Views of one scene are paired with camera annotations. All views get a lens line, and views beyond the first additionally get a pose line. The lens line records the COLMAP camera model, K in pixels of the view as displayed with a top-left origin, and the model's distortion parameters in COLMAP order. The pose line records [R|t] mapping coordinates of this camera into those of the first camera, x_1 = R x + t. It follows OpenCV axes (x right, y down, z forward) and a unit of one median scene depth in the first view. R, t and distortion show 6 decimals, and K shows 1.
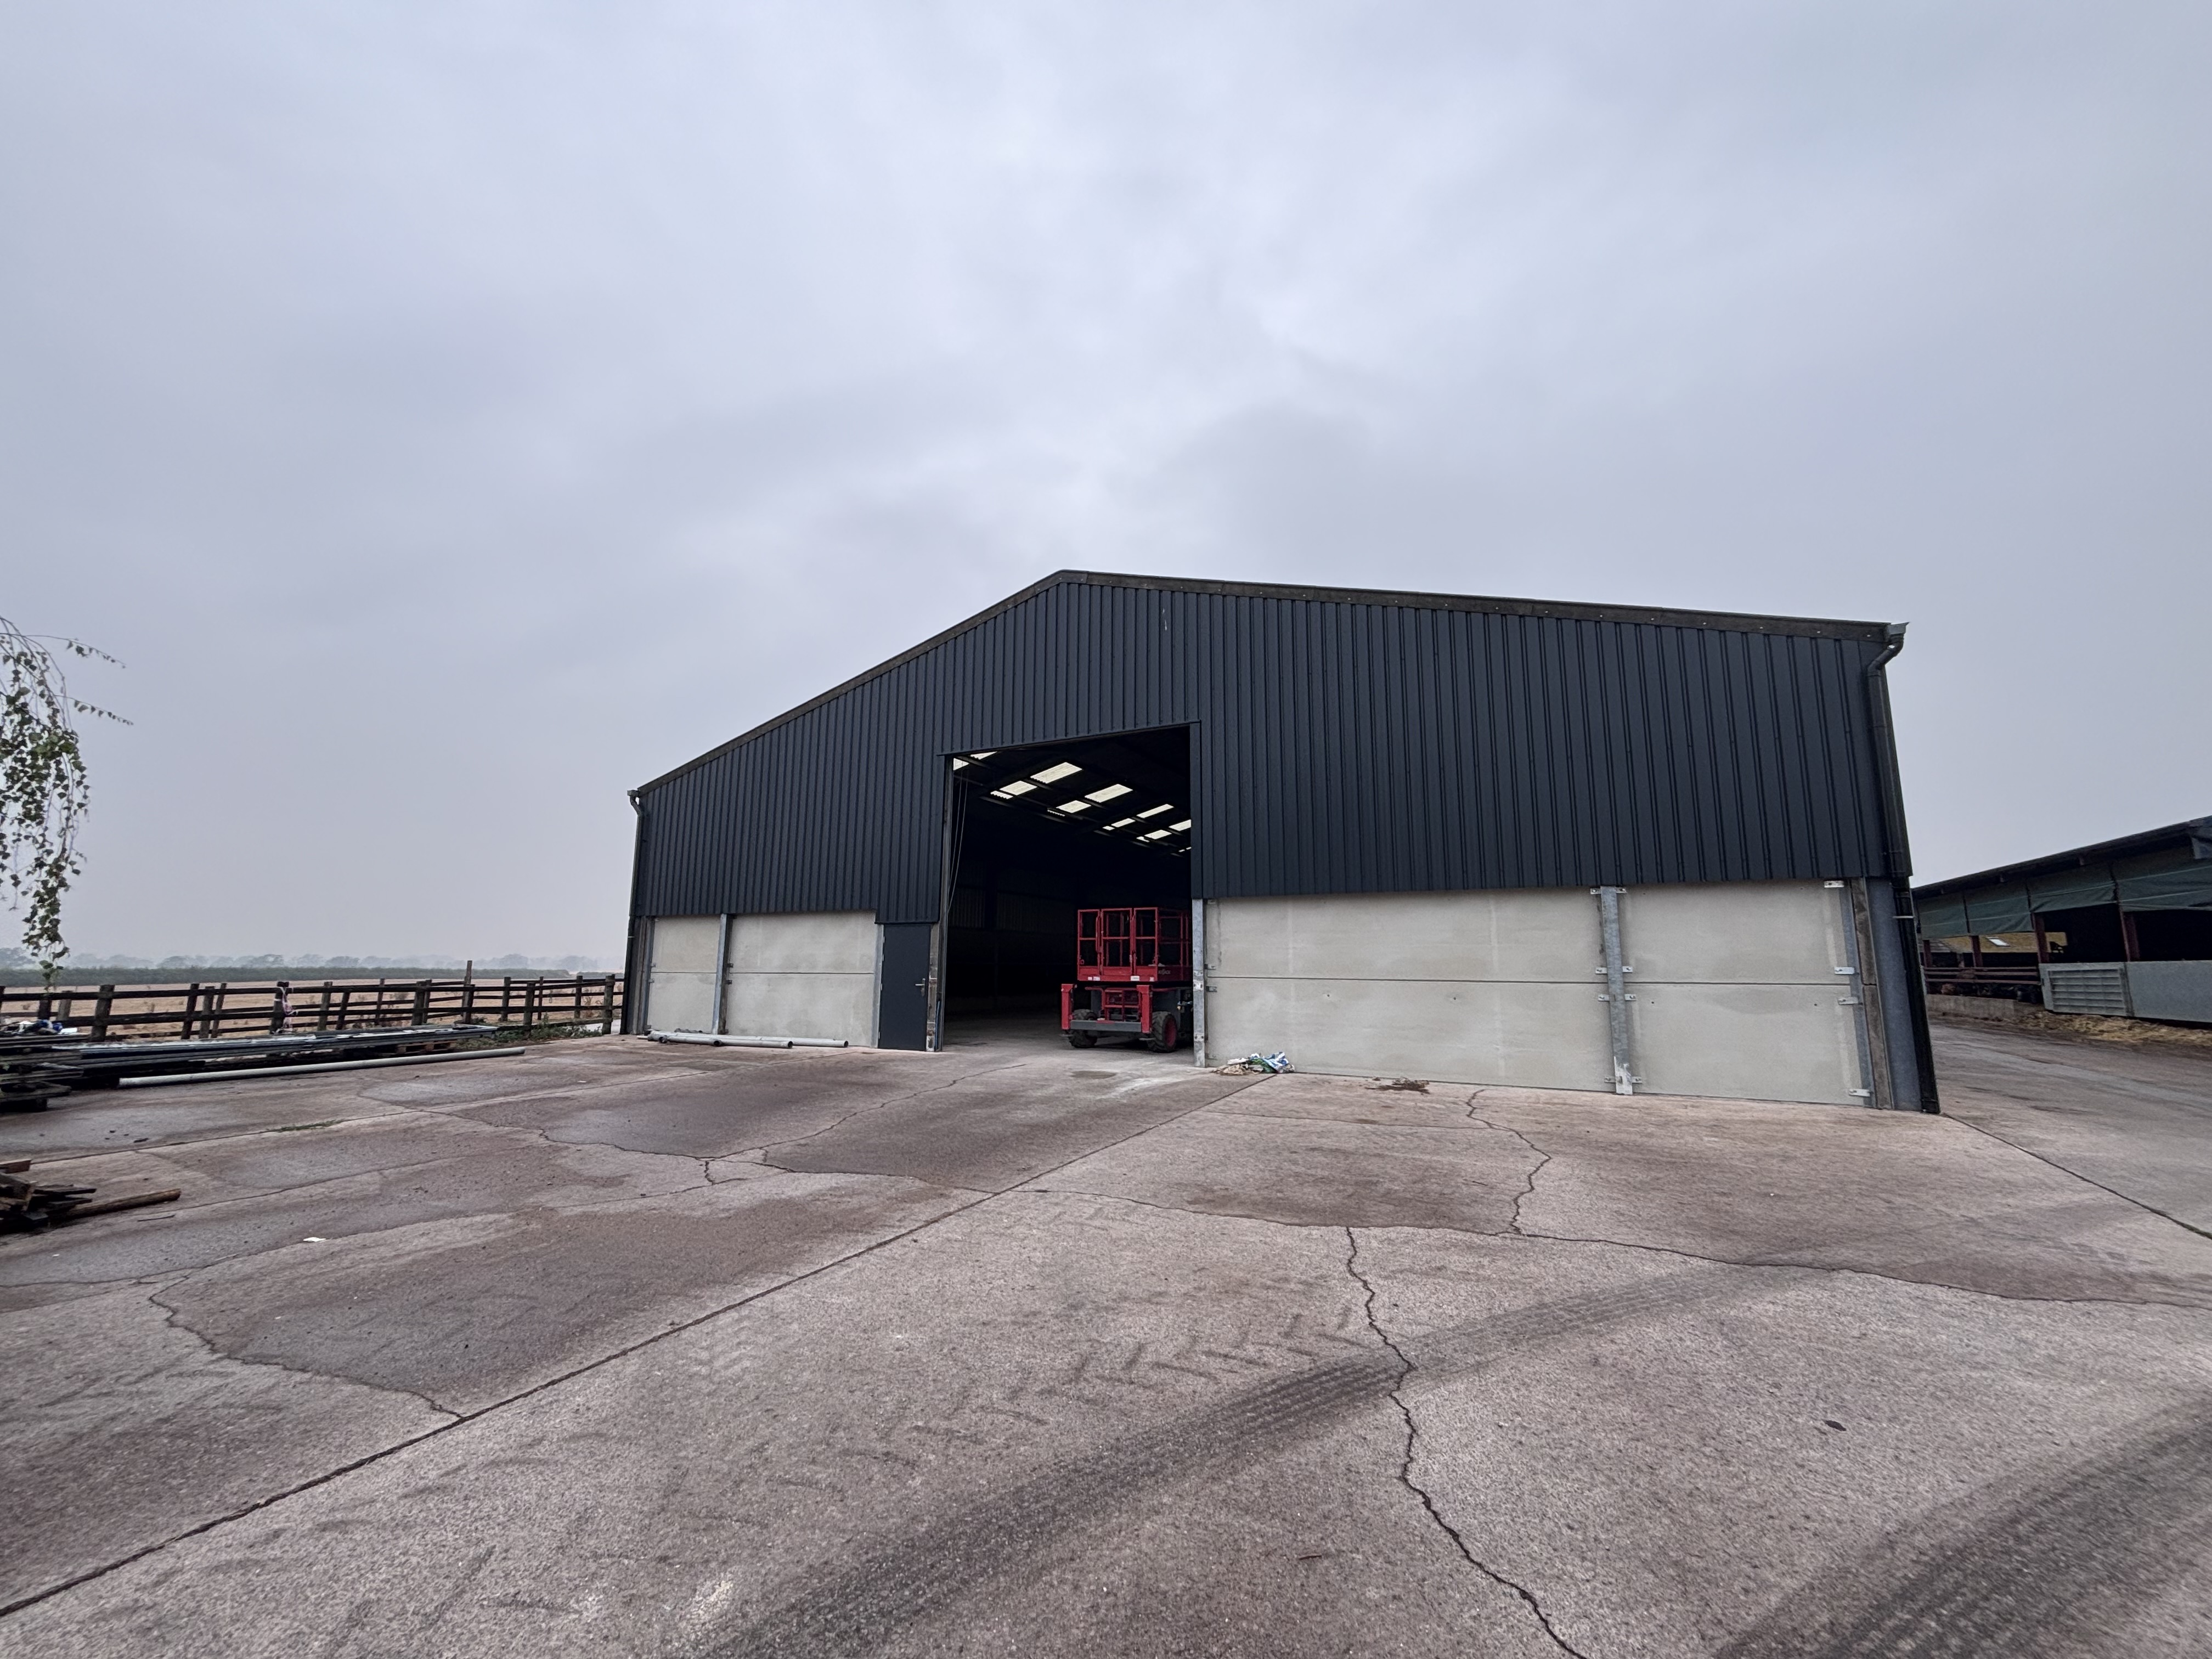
lens RADIAL K [[883.5, 0, 1111.4], [0, 883.5, 834.9], [0, 0, 1]] dist [0.001655, -0.001453]
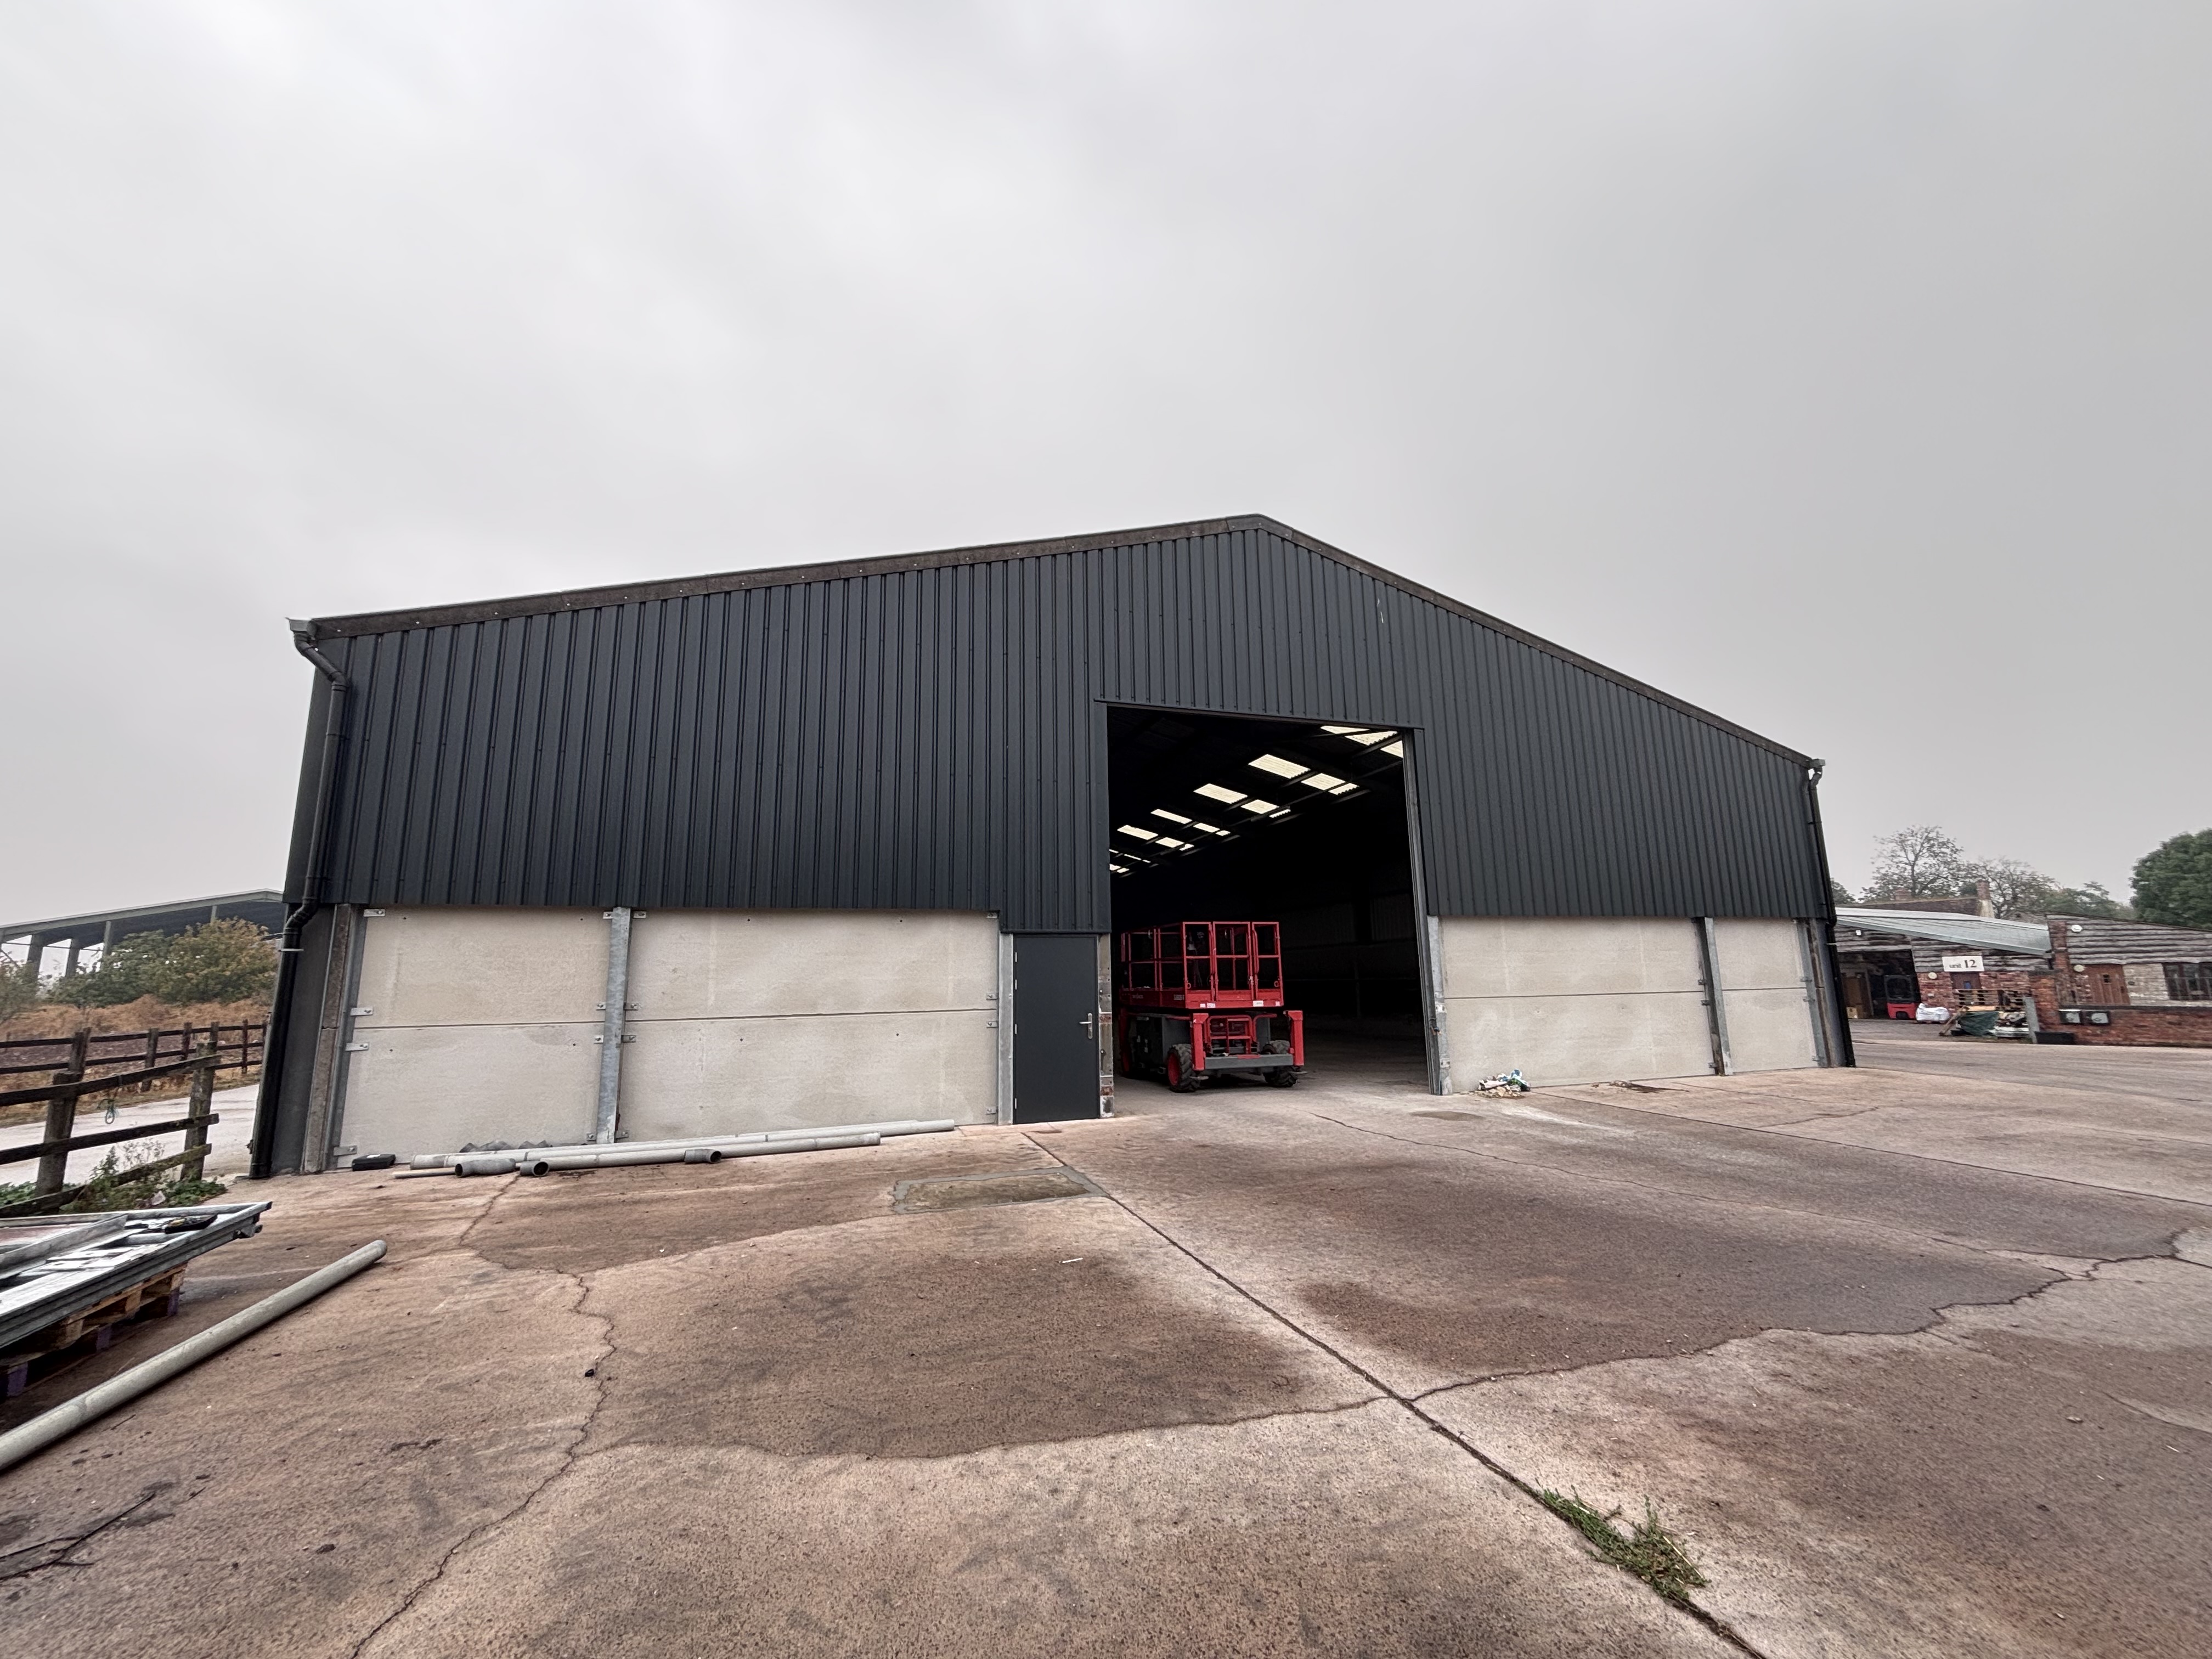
lens RADIAL K [[883.5, 0, 1106.2], [0, 883.5, 834.3], [0, 0, 1]] dist [0.001655, -0.001453]
pose [[0.703892, 0.101314, 0.703044, -0.699315], [-0.083167, 0.994723, -0.060079, 0.062026], [-0.705421, -0.016181, 0.708604, 0.493419]]
